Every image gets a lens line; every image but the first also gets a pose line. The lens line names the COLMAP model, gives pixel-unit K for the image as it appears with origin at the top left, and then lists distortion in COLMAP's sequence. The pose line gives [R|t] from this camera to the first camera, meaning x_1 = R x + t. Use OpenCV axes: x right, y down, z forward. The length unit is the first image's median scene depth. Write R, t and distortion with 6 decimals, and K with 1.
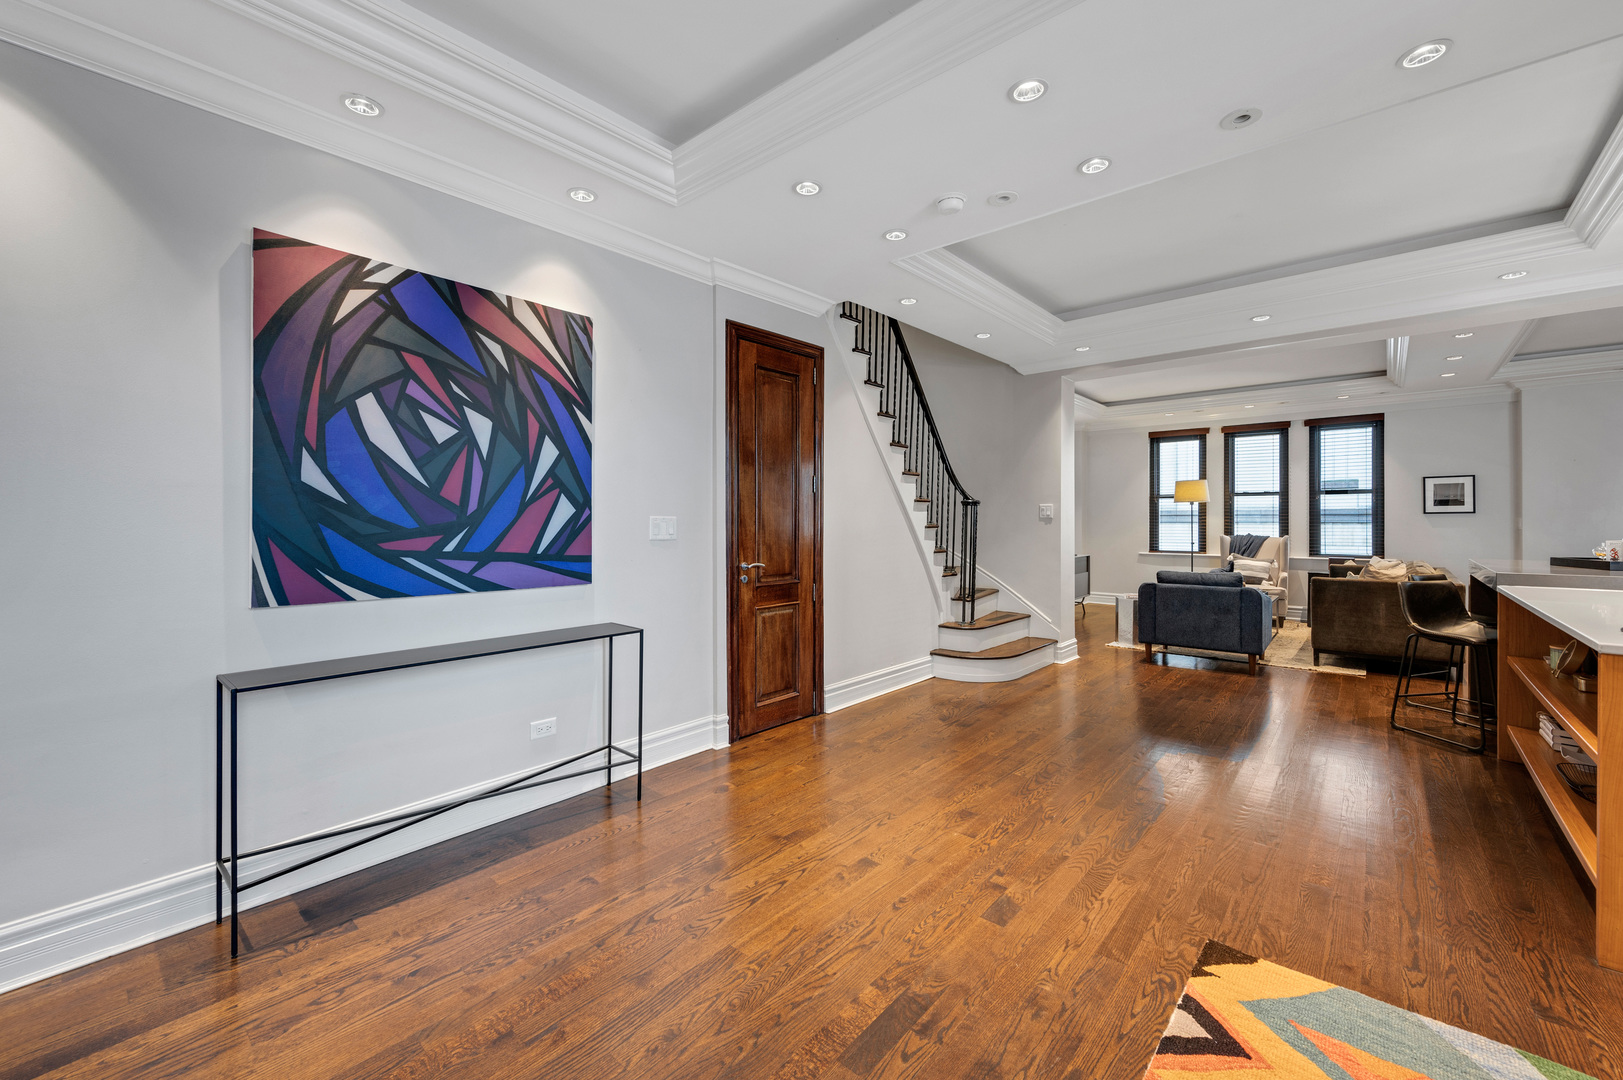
lens RADIAL K [[655.1, 0, 807.7], [0, 655.1, 532.4], [0, 0, 1]] dist [0.000548, 0.000045]
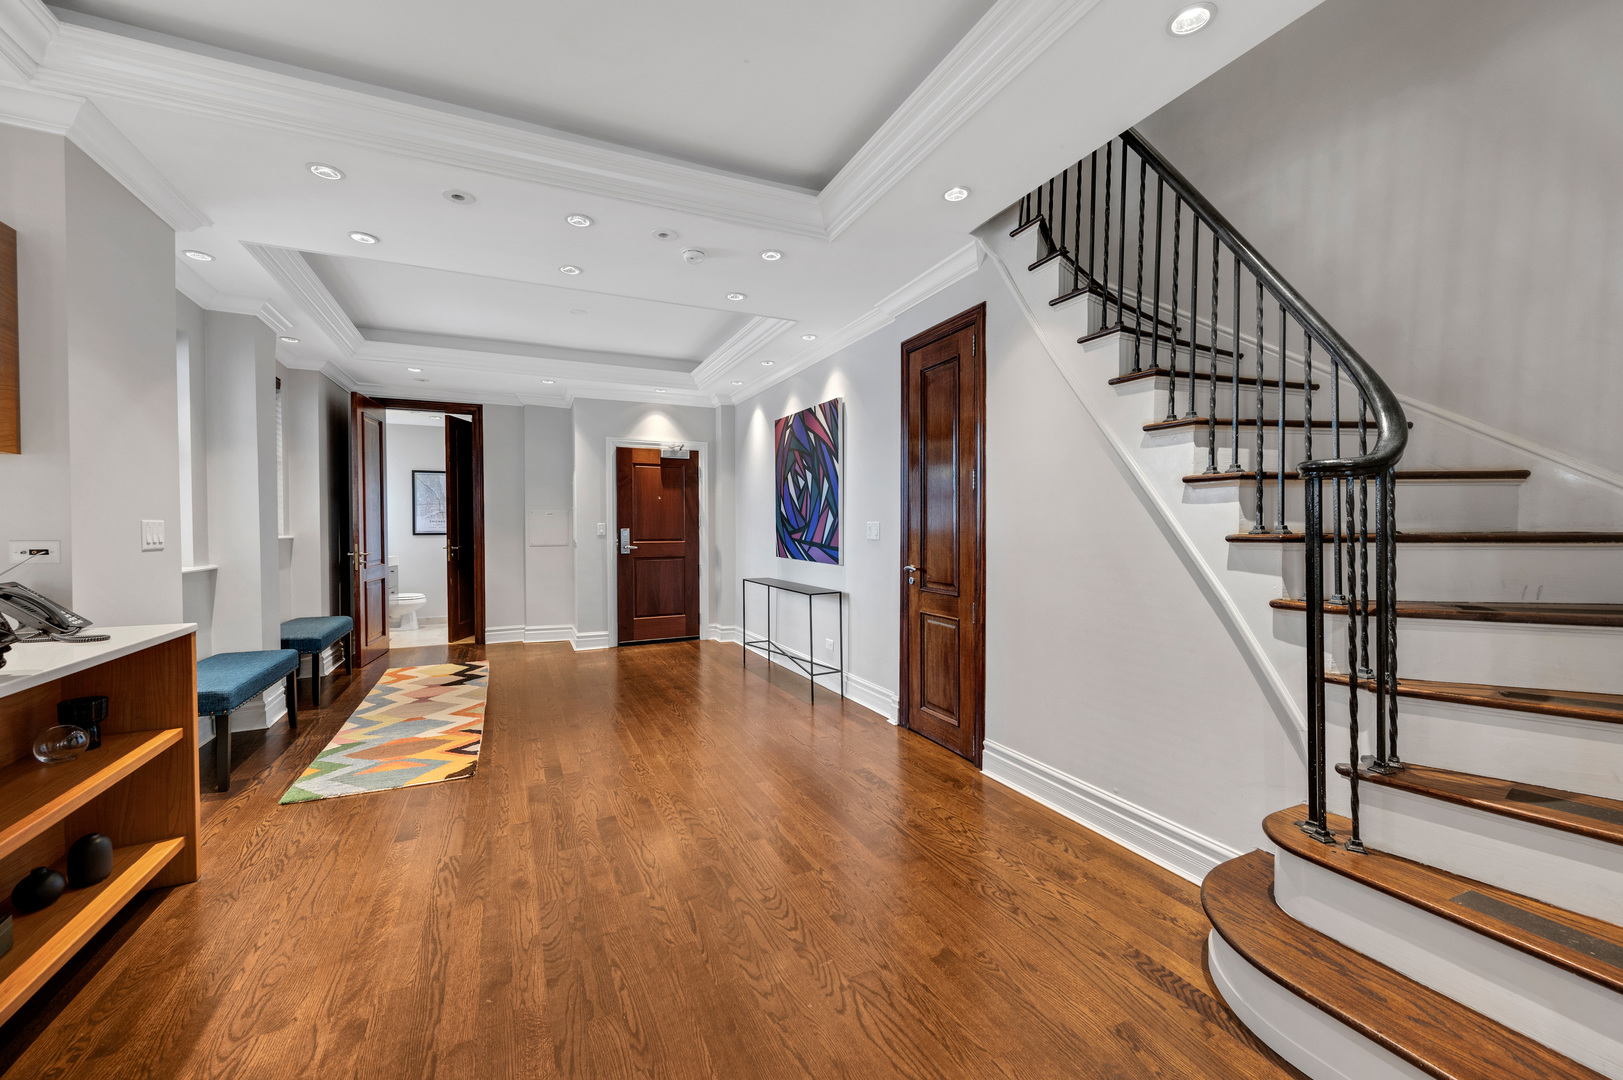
lens RADIAL K [[638.9, 0, 804.3], [0, 638.9, 539.7], [0, 0, 1]] dist [0.000499, -0.000042]
pose [[-0.403954, 0.023690, -0.914472, 1.218638], [-0.008998, 0.999513, 0.029868, -0.030658], [0.914735, 0.020293, -0.403544, 1.683851]]
